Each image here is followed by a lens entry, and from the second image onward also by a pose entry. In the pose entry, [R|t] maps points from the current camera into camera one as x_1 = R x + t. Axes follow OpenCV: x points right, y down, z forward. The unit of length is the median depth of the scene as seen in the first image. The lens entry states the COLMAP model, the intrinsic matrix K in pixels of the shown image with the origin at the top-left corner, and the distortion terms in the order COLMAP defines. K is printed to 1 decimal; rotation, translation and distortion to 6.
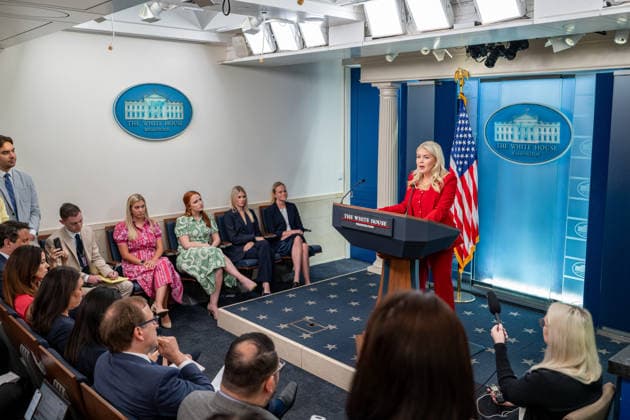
lens RADIAL K [[556.1, 0, 312.8], [0, 556.1, 192.1], [0, 0, 1]] dist [-0.007957, -0.002986]
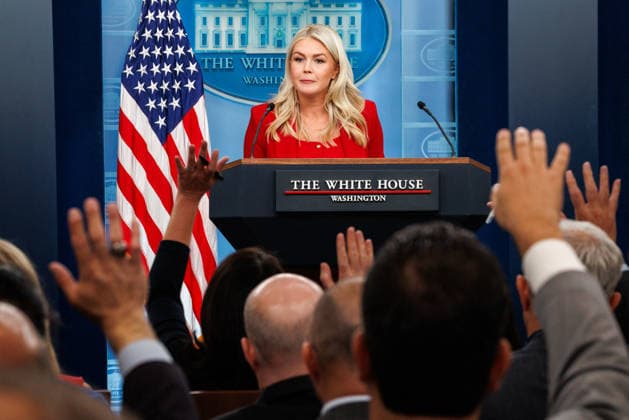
lens RADIAL K [[2259.8, 0, 314.5], [0, 2259.8, 210.0], [0, 0, 1]] dist [0.324167, 2.916709]
pose [[0.582140, -0.034537, 0.812355, -0.952691], [0.117886, 0.992126, -0.042298, 0.098967], [-0.804498, 0.120389, 0.581627, 0.016361]]
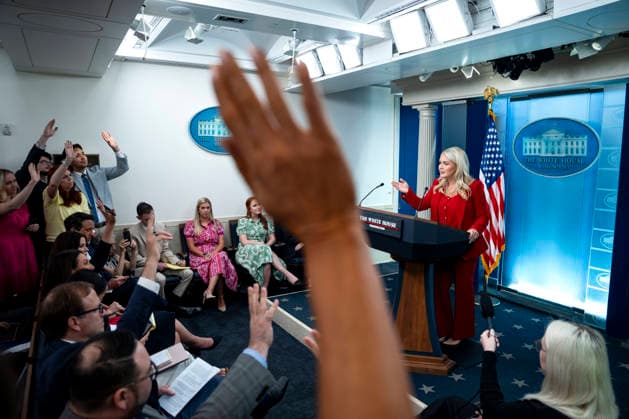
lens RADIAL K [[421.5, 0, 314.5], [0, 421.5, 209.5], [0, 0, 1]] dist [-0.120570, 0.081405]
pose [[0.981984, 0.026758, -0.187061, 0.088677], [-0.027056, 0.999633, 0.000962, 0.021803], [0.187018, 0.004117, 0.982348, 0.162714]]
